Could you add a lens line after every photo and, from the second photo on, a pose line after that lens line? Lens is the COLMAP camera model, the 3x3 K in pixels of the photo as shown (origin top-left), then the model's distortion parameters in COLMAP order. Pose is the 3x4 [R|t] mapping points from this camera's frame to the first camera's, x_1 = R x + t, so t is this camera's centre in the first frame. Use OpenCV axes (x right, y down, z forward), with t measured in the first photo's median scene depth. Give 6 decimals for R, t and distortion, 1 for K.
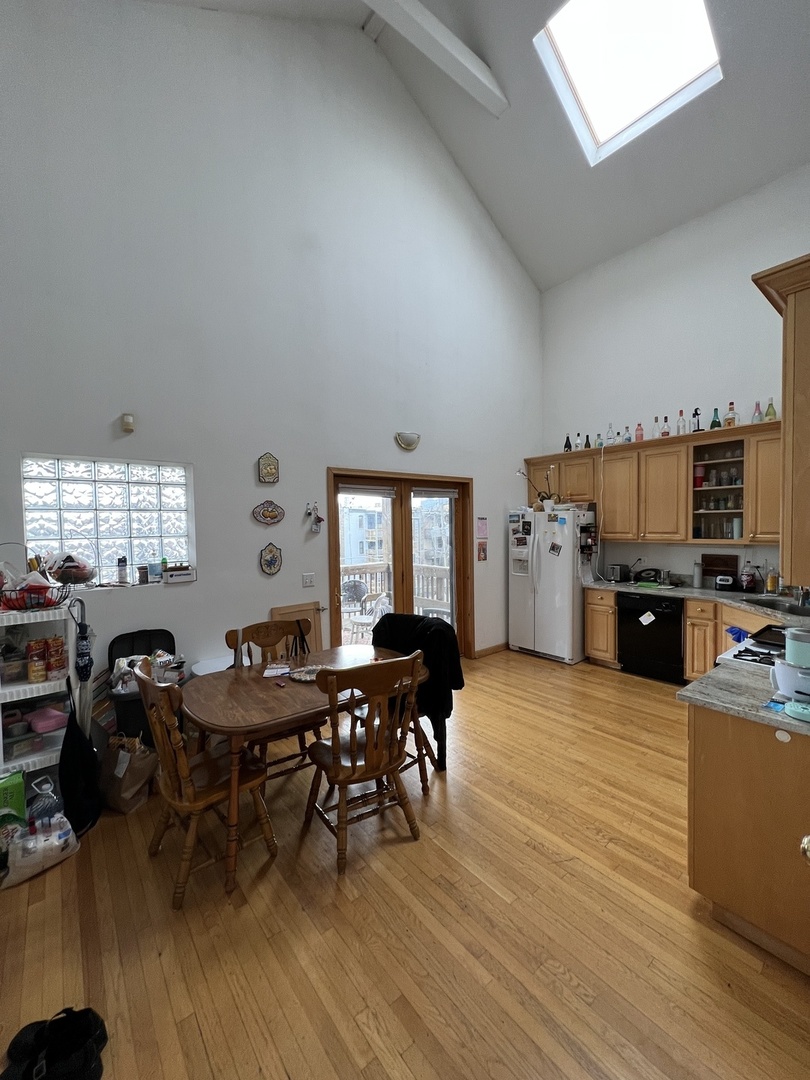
lens RADIAL K [[441.2, 0, 404.7], [0, 441.2, 538.5], [0, 0, 1]] dist [0.000901, 0.000024]
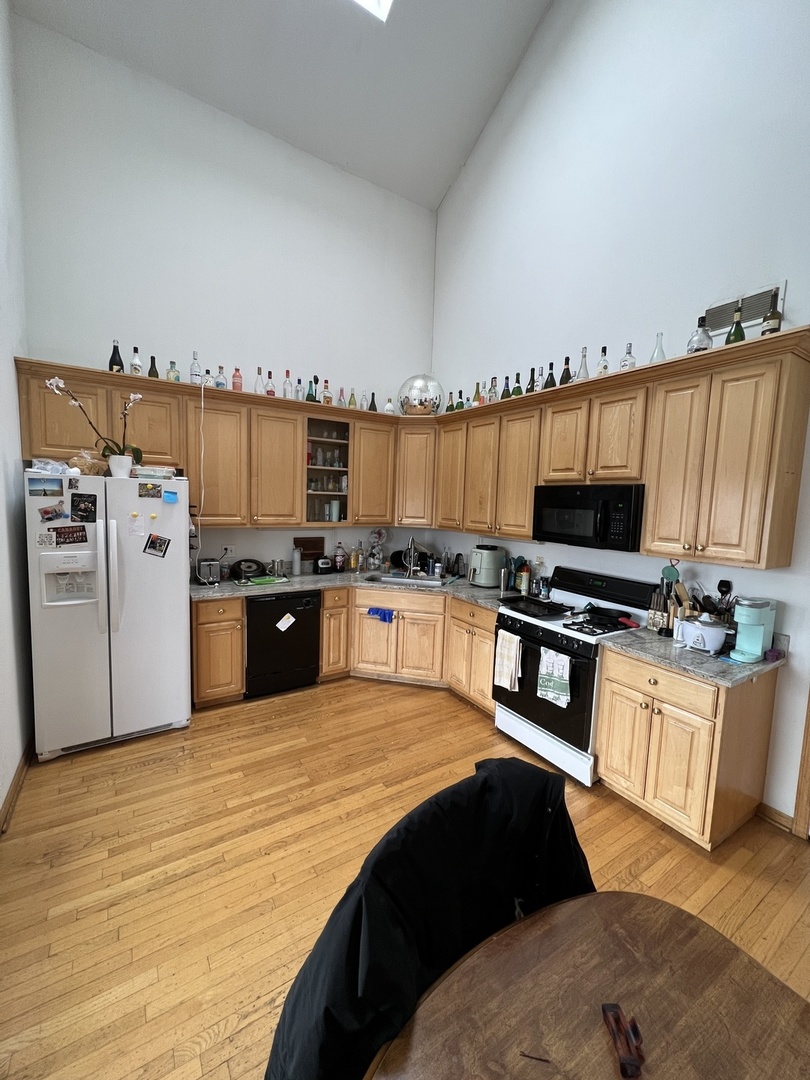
lens RADIAL K [[433.8, 0, 405.8], [0, 433.8, 539.5], [0, 0, 1]] dist [0.002033, 0.000227]
pose [[0.102176, -0.075228, 0.991918, -0.189909], [-0.004666, 0.997089, 0.076101, -0.029348], [-0.994755, -0.012404, 0.101528, 0.649883]]
